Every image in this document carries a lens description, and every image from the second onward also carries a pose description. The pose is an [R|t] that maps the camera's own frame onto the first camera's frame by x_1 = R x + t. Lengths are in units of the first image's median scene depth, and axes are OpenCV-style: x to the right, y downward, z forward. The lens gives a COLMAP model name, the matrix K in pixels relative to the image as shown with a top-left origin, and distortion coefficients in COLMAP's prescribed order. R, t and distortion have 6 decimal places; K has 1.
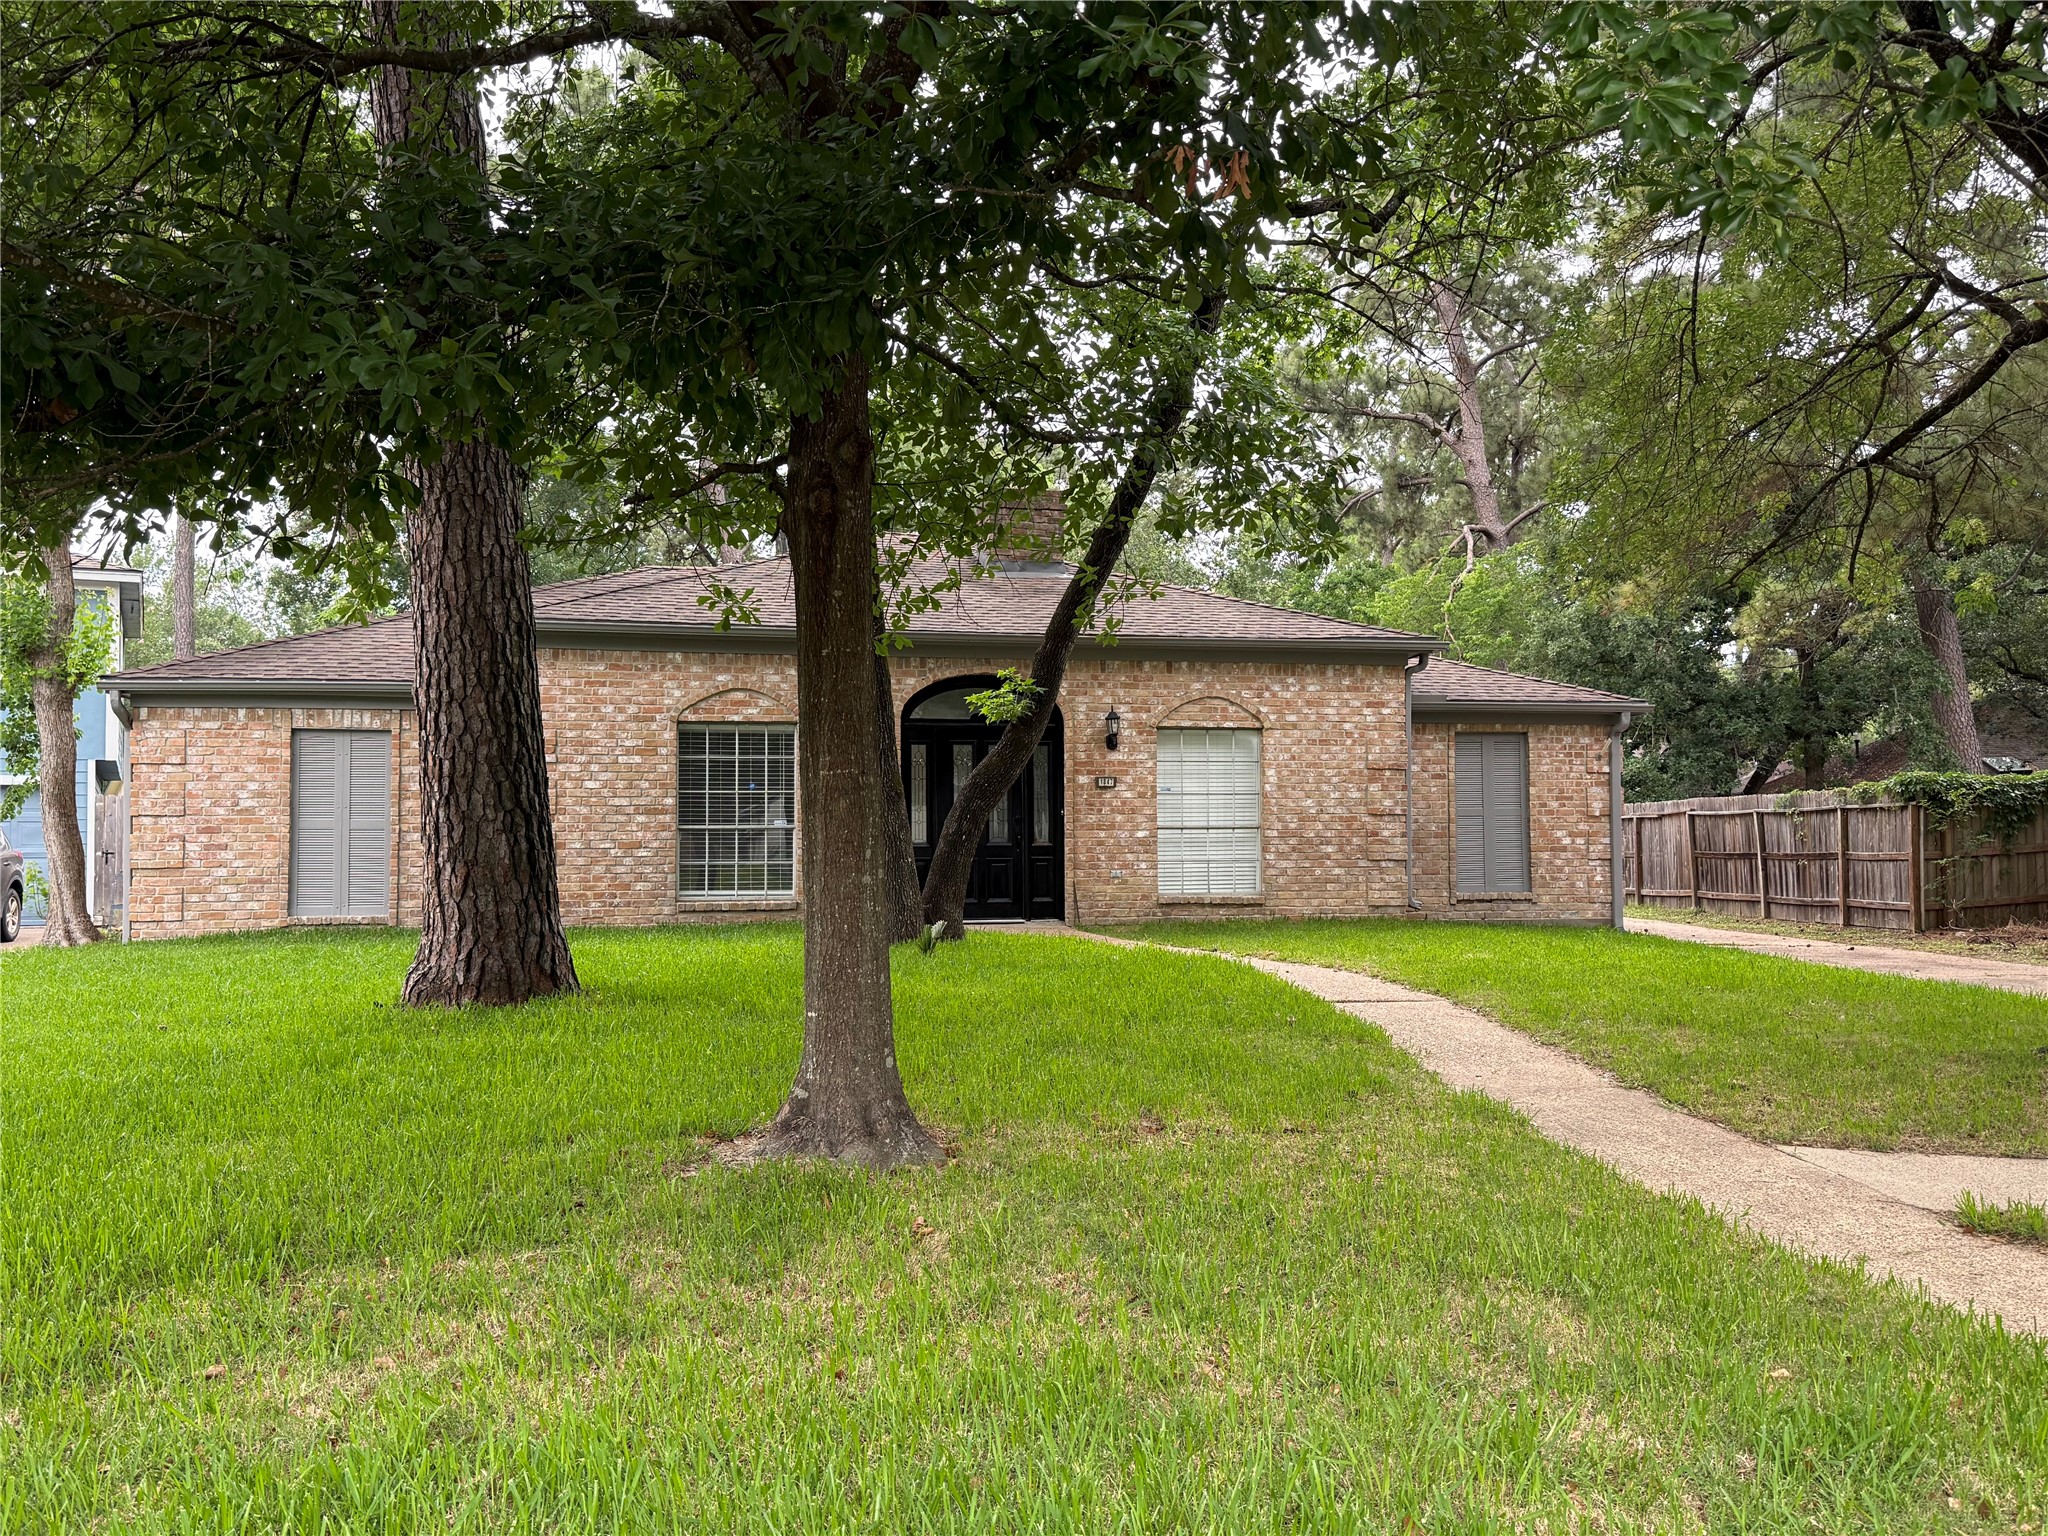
lens RADIAL K [[1673.4, 0, 1071.0], [0, 1673.4, 770.2], [0, 0, 1]] dist [0.061422, 0.003573]
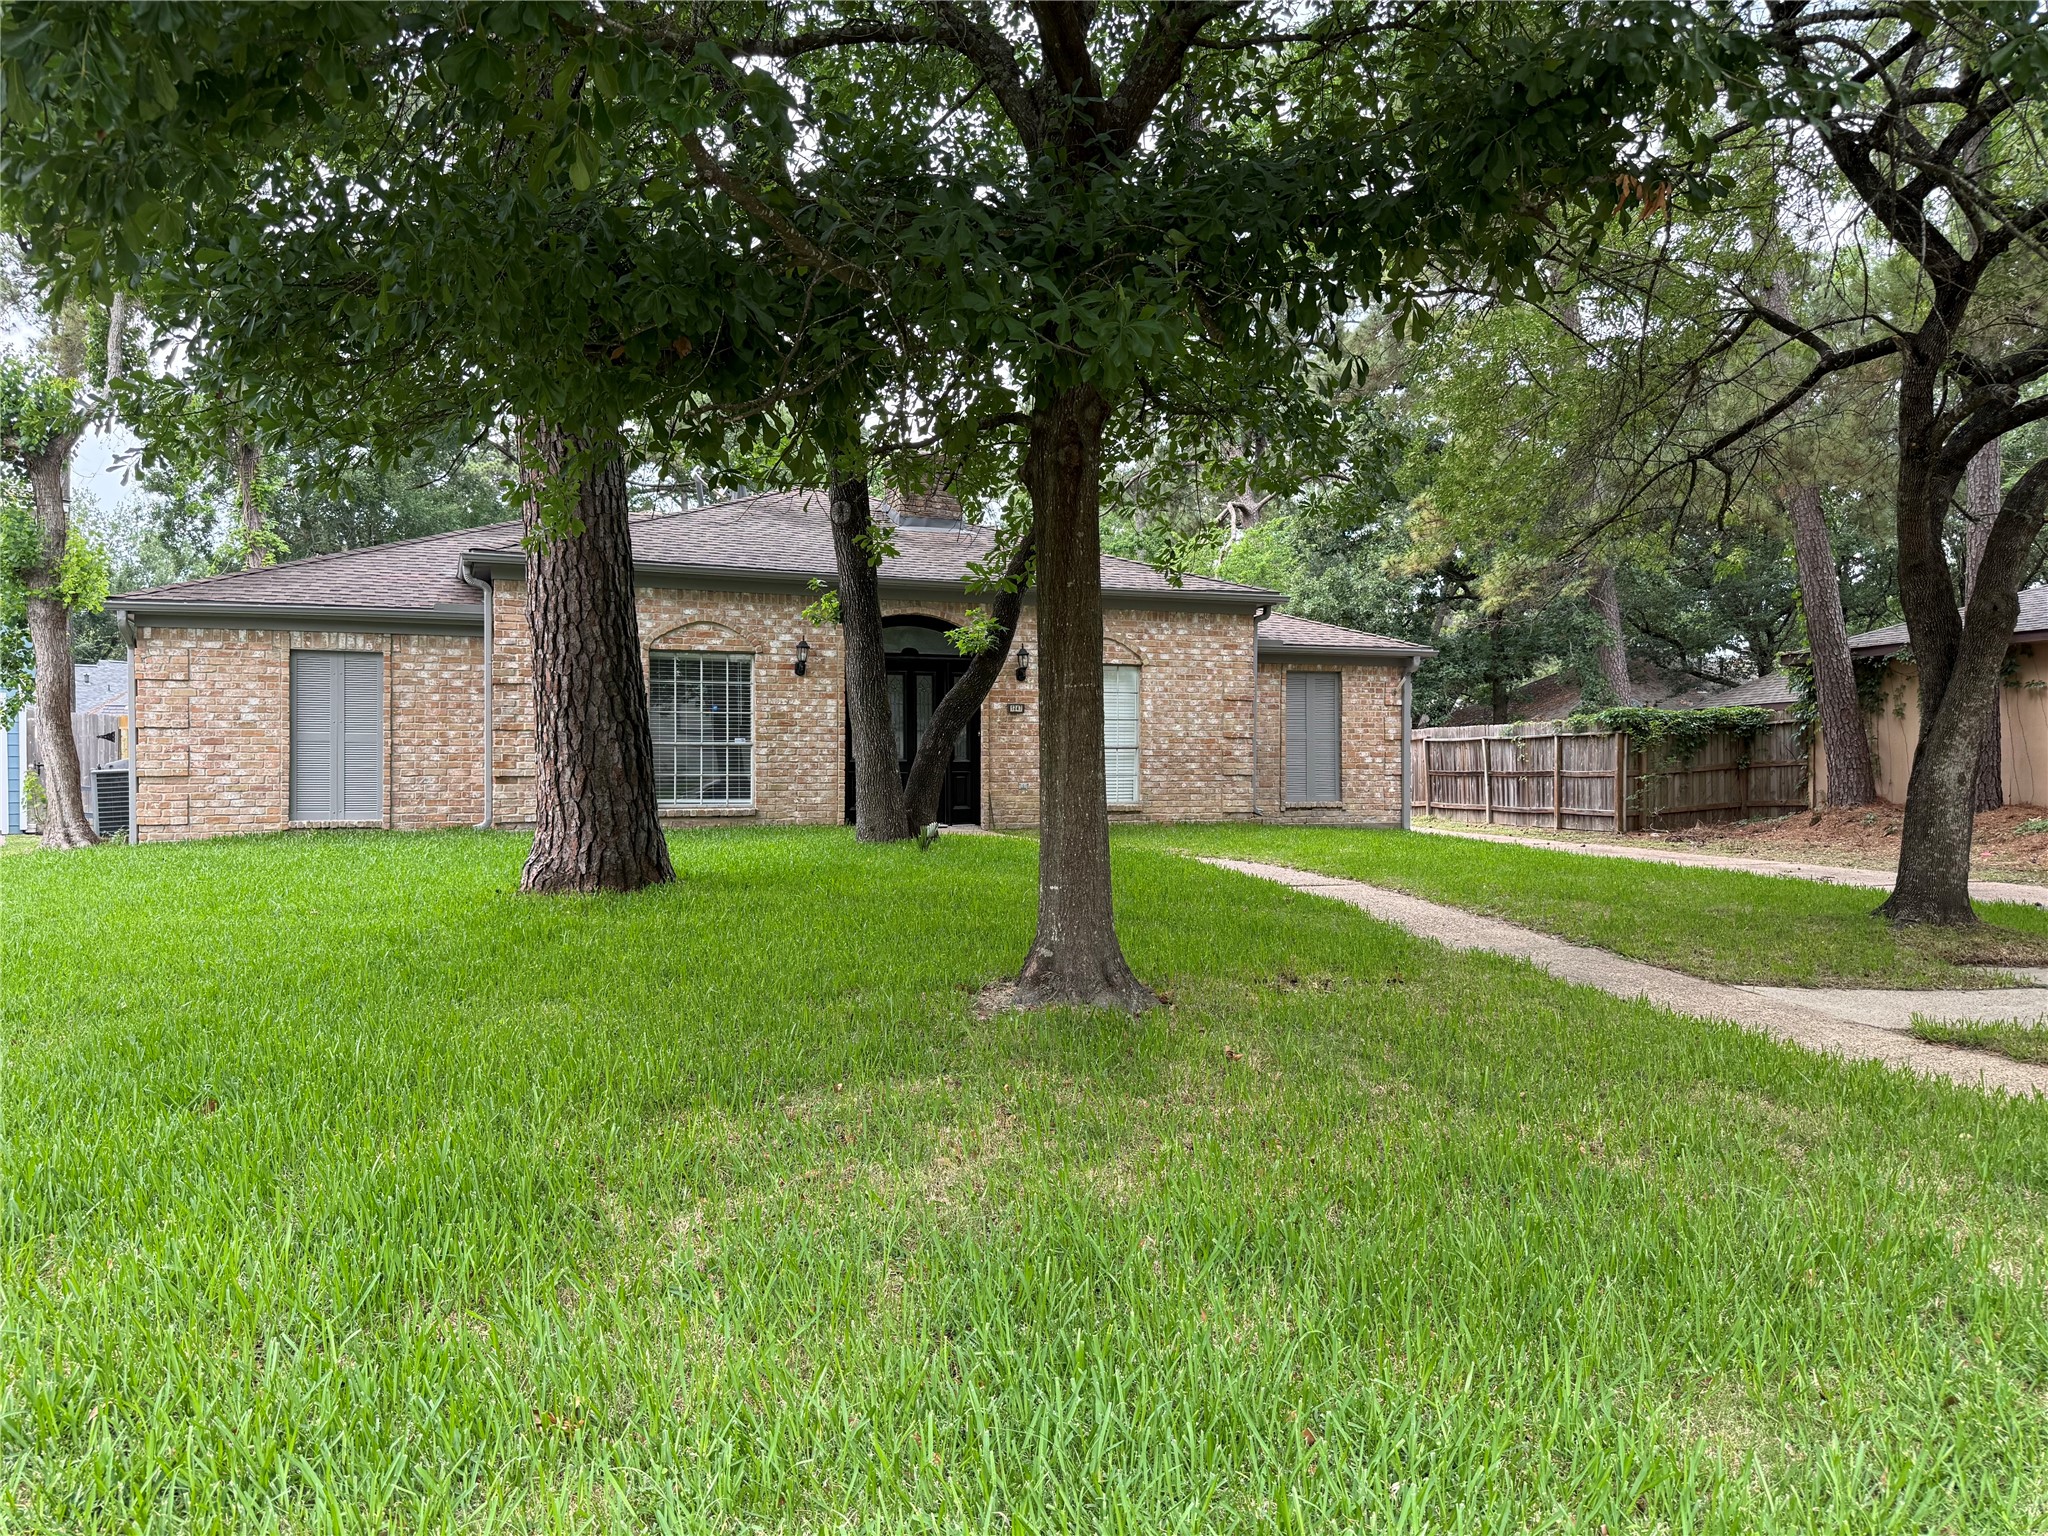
lens RADIAL K [[1428.2, 0, 1039.1], [0, 1428.2, 756.5], [0, 0, 1]] dist [0.059437, -0.024027]
pose [[0.987494, 0.005745, 0.157550, -0.120875], [-0.011255, 0.999355, 0.034106, 0.006589], [-0.157252, -0.035453, 0.986922, 0.000196]]
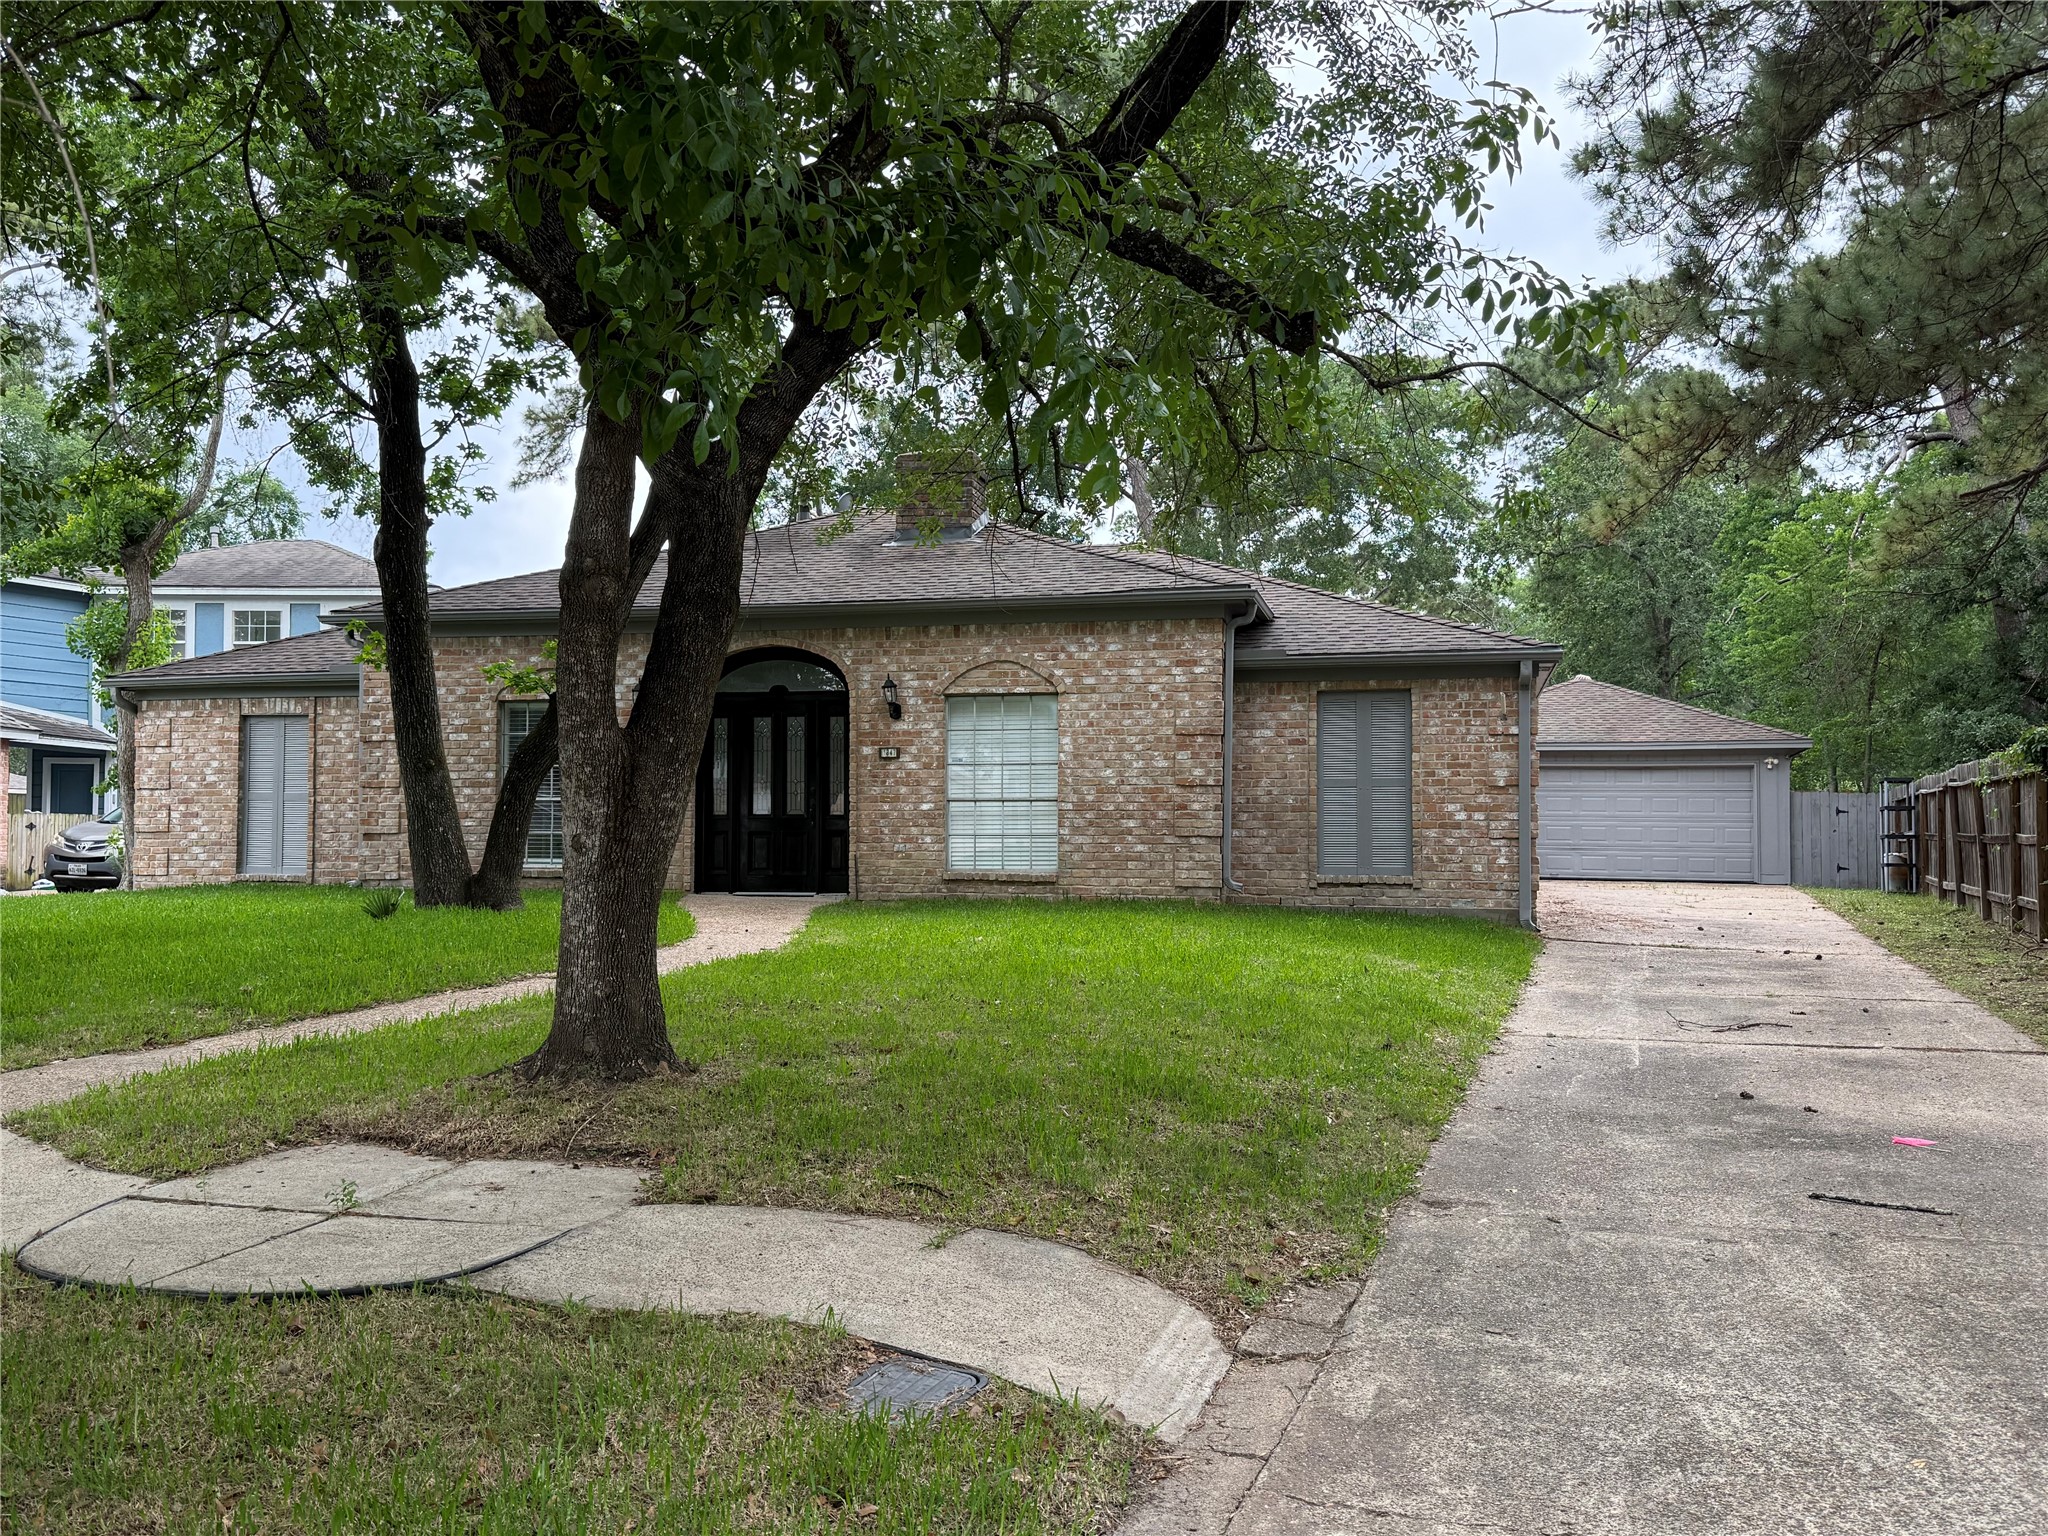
lens RADIAL K [[1673.4, 0, 1020.0], [0, 1673.4, 770.6], [0, 0, 1]] dist [0.061422, 0.003573]
pose [[0.900012, -0.007097, -0.435807, 0.507519], [0.013229, 0.999852, 0.011037, 0.007674], [0.435664, -0.015698, 0.899973, 0.159746]]
